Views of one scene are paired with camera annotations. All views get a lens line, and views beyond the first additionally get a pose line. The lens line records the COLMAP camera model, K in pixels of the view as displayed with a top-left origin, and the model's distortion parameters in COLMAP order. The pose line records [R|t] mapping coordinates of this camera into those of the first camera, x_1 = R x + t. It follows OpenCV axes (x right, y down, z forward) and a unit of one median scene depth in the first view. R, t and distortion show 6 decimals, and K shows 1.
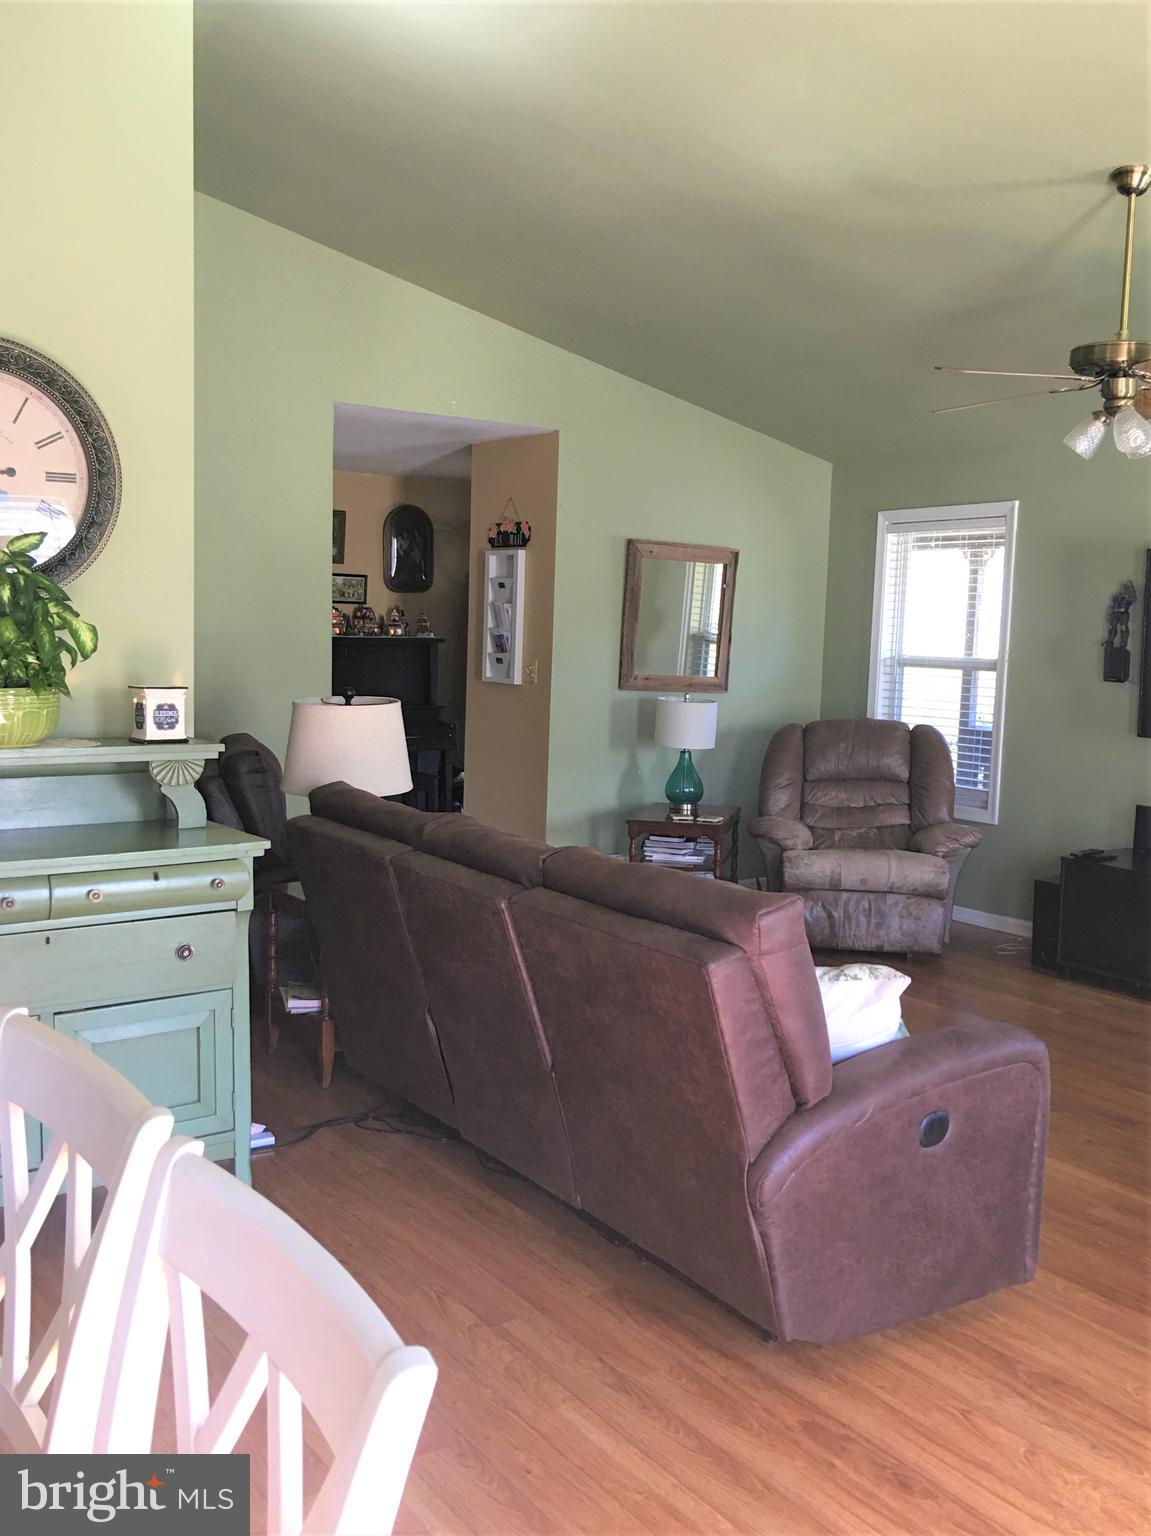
lens RADIAL K [[1345.3, 0, 661.4], [0, 1345.3, 751.4], [0, 0, 1]] dist [0.061937, -0.124613]
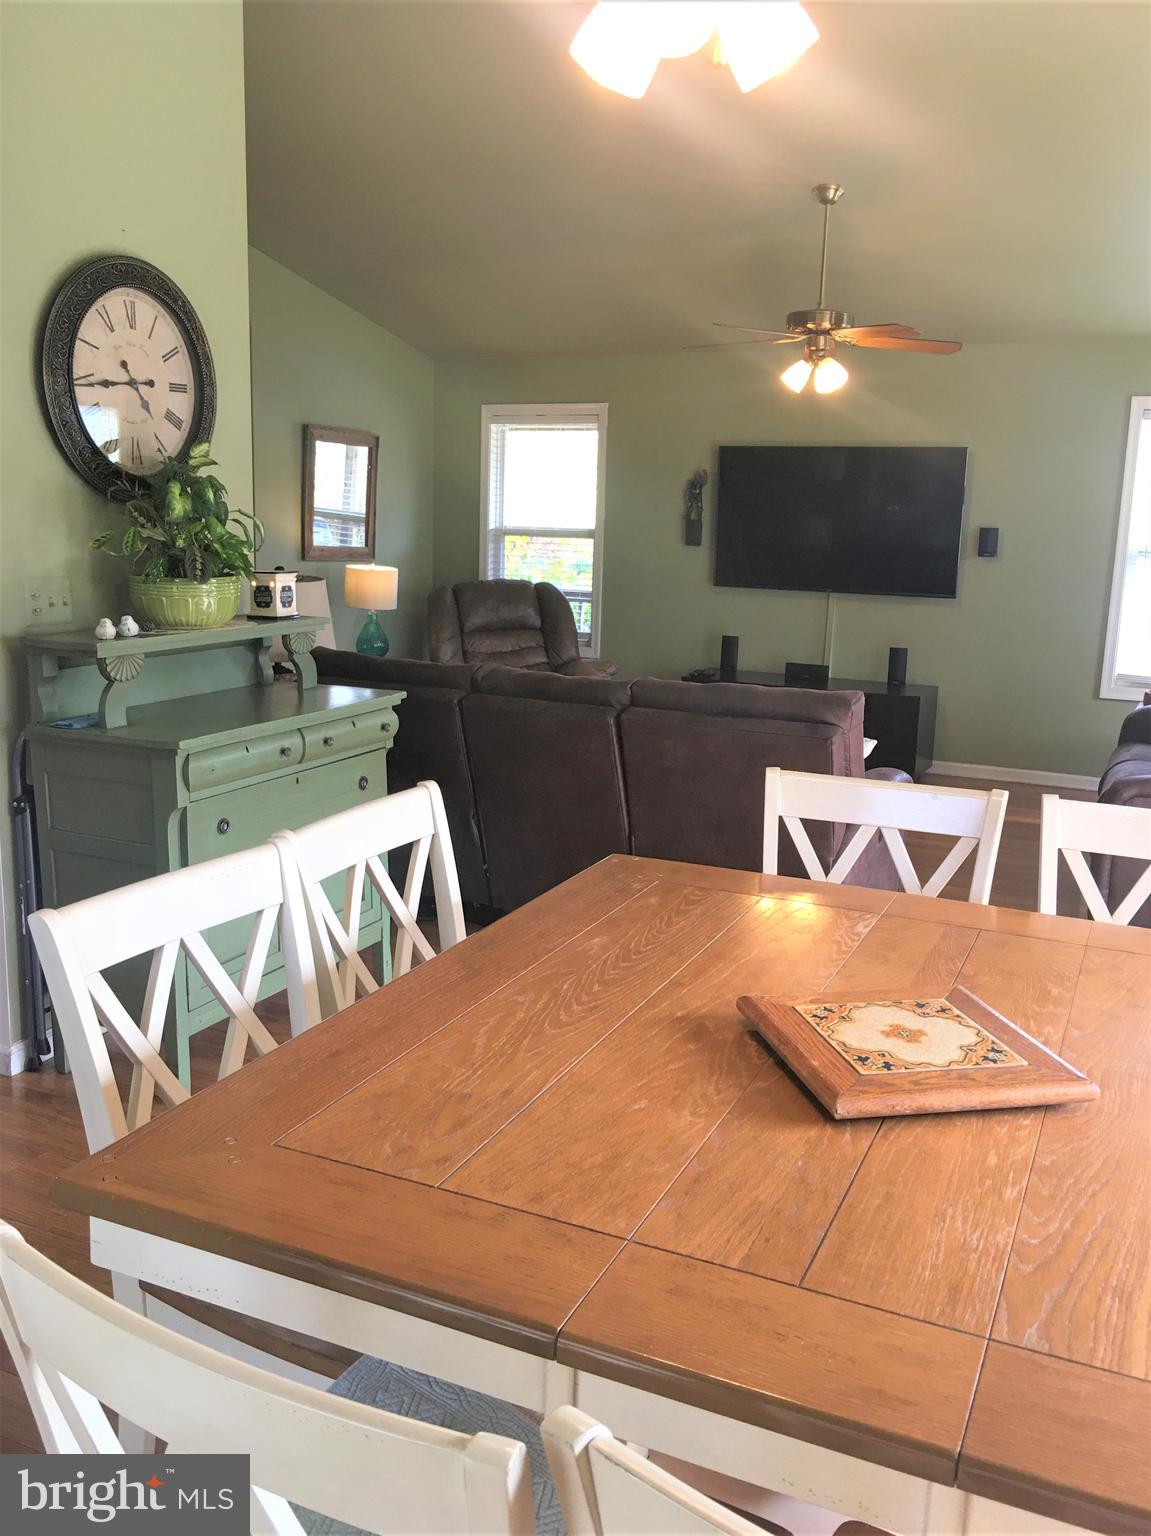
lens RADIAL K [[1345.3, 0, 522.4], [0, 1345.3, 758.4], [0, 0, 1]] dist [0.061937, -0.124613]
pose [[0.869243, -0.097260, 0.484723, -0.672679], [0.042810, 0.991583, 0.122193, -0.017897], [-0.492528, -0.085464, 0.866090, -0.132185]]
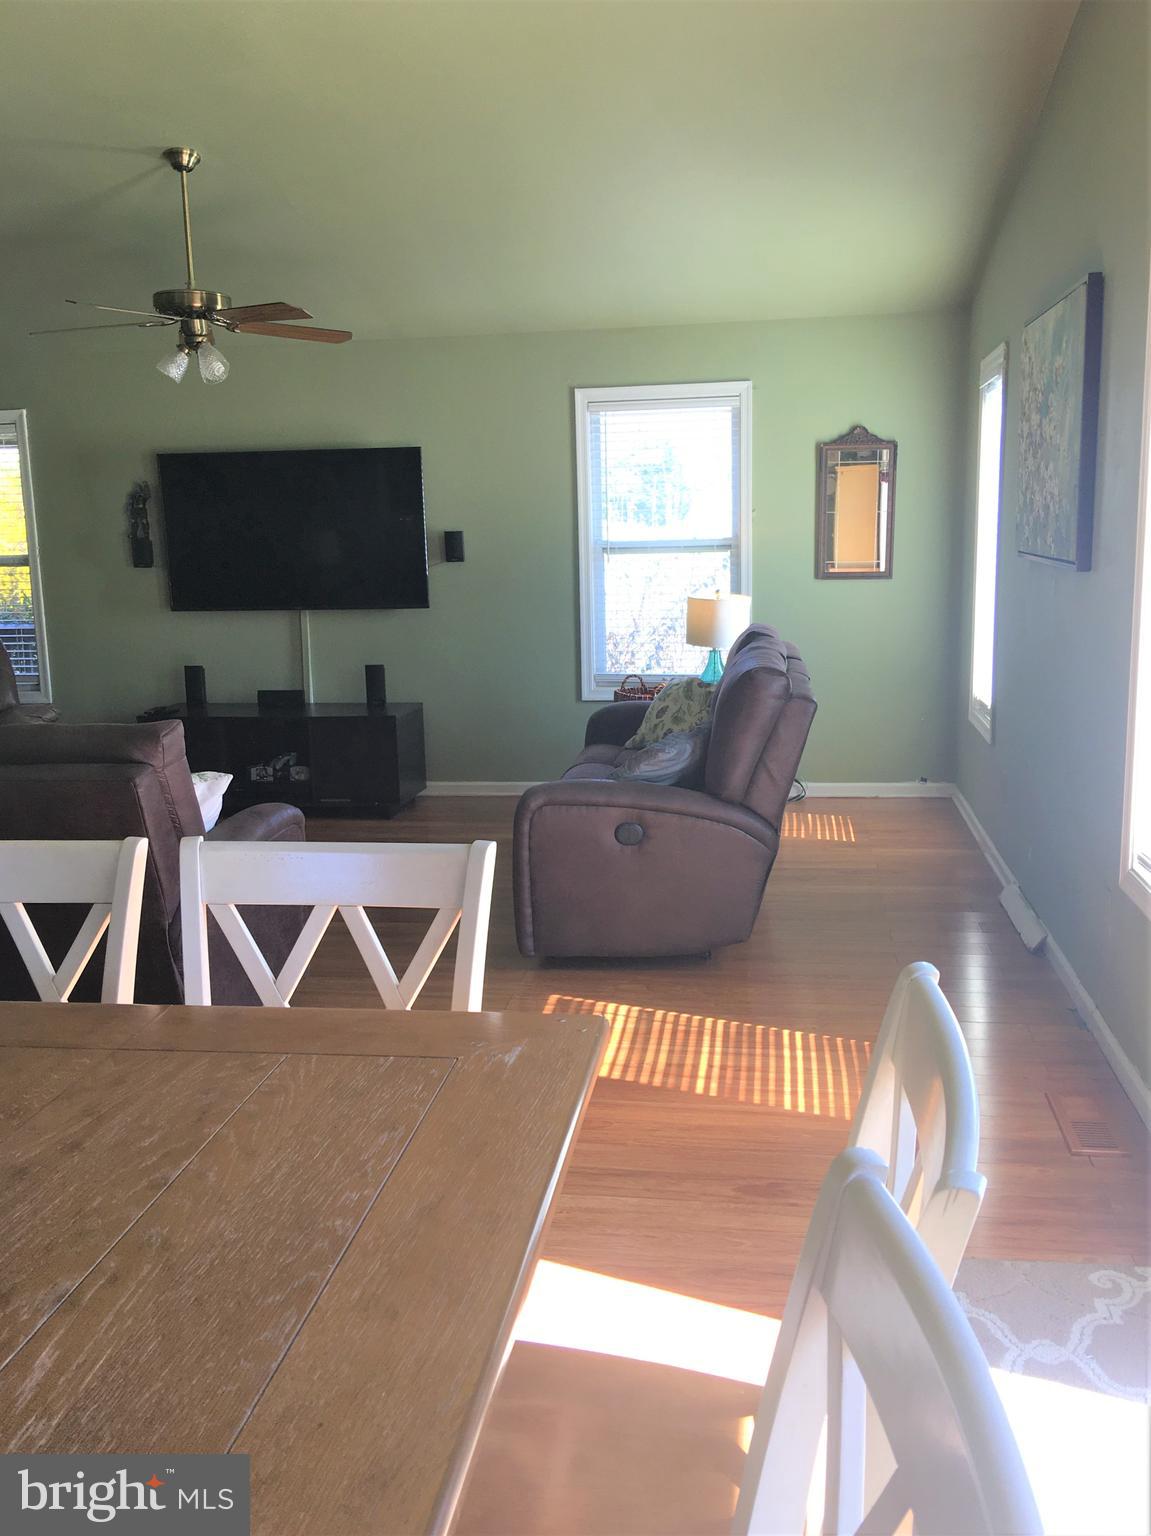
lens RADIAL K [[1345.3, 0, 611.7], [0, 1345.3, 772.6], [0, 0, 1]] dist [0.061937, -0.124613]
pose [[0.673259, -0.174227, 0.718586, -0.382292], [0.111030, 0.984645, 0.134710, 0.015875], [-0.731023, -0.010910, 0.682266, -0.158608]]
